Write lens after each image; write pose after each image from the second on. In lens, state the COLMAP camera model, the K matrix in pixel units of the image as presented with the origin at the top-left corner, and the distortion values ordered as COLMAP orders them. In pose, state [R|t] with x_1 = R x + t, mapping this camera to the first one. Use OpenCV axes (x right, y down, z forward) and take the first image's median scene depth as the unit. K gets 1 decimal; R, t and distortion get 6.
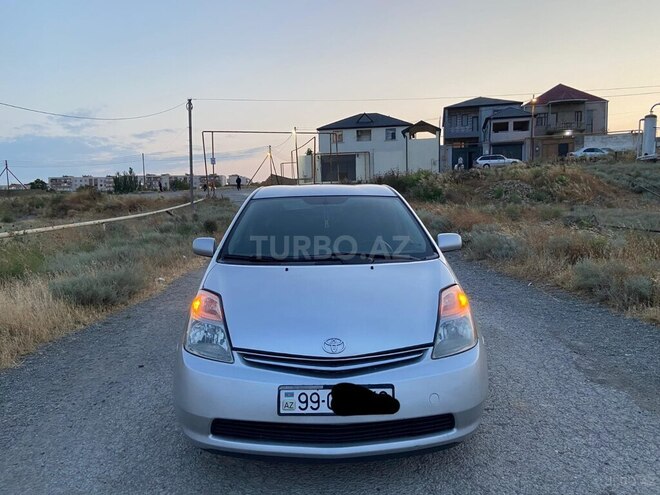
lens RADIAL K [[499.8, 0, 326.2], [0, 499.8, 241.6], [0, 0, 1]] dist [0.107785, -0.135935]
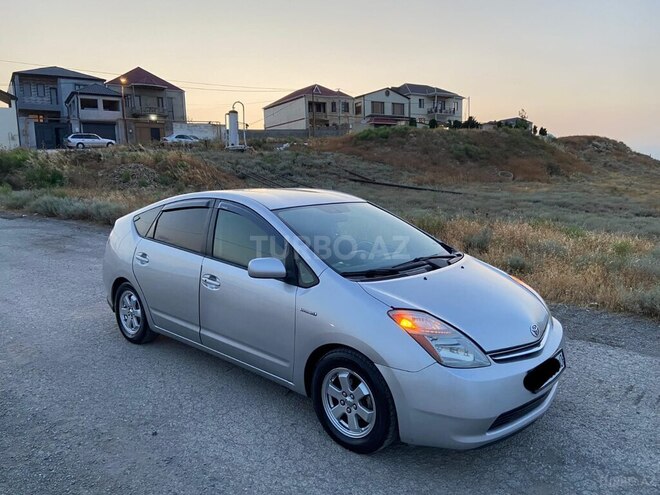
lens RADIAL K [[499.8, 0, 333.4], [0, 499.8, 249.3], [0, 0, 1]] dist [0.107785, -0.135935]
pose [[0.680682, -0.098533, 0.725922, -0.383162], [0.059504, 0.995076, 0.079271, -0.040315], [-0.730158, -0.010763, 0.683193, 0.151206]]
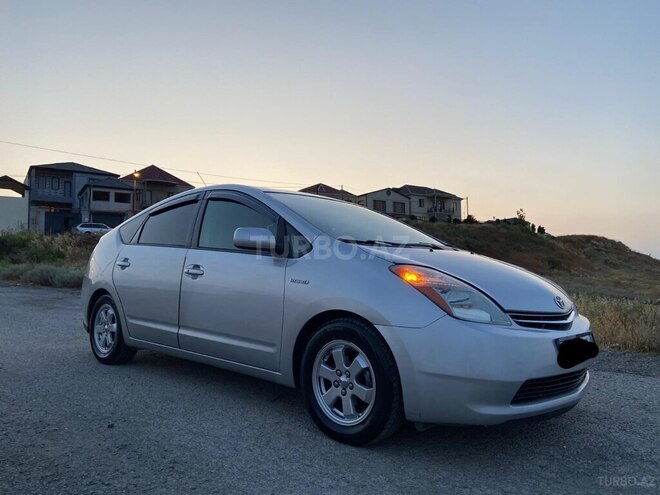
lens RADIAL K [[499.8, 0, 334.9], [0, 499.8, 249.8], [0, 0, 1]] dist [0.107785, -0.135935]
pose [[0.682420, 0.054915, 0.728894, -0.351240], [0.044329, 0.992229, -0.116257, 0.061394], [-0.729615, 0.111647, 0.674683, 0.181104]]
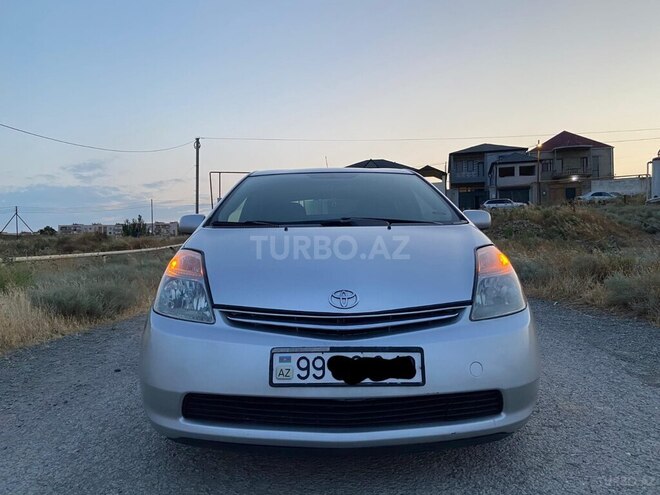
lens RADIAL K [[499.8, 0, 327.5], [0, 499.8, 245.4], [0, 0, 1]] dist [0.107785, -0.135935]
pose [[0.999944, 0.002672, -0.010260, -0.000604], [-0.003568, 0.996084, -0.088335, 0.059067], [0.009983, 0.088366, 0.996038, 0.068750]]
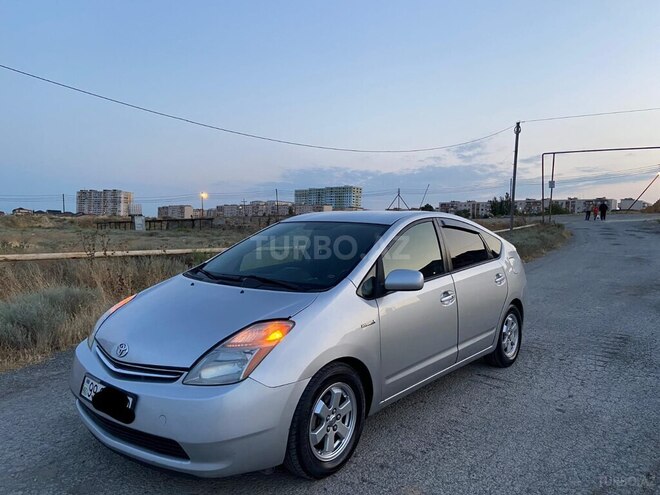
lens RADIAL K [[499.8, 0, 329.5], [0, 499.8, 245.5], [0, 0, 1]] dist [0.107785, -0.135935]
pose [[0.754662, 0.058640, -0.653489, 0.341348], [-0.085117, 0.996331, -0.008890, -0.018891], [0.650570, 0.062332, 0.756884, 0.127425]]
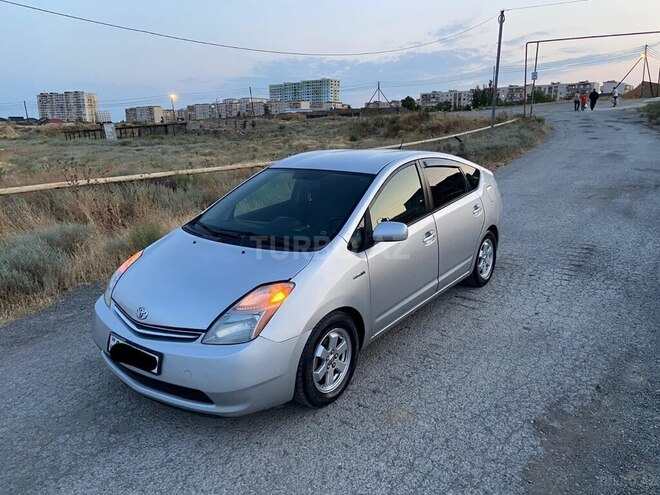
lens RADIAL K [[499.8, 0, 330.0], [0, 499.8, 247.3], [0, 0, 1]] dist [0.107785, -0.135935]
pose [[0.782956, 0.152163, -0.603181, 0.351166], [-0.043212, 0.980584, 0.191278, -0.069626], [0.620575, -0.123698, 0.774329, 0.097101]]
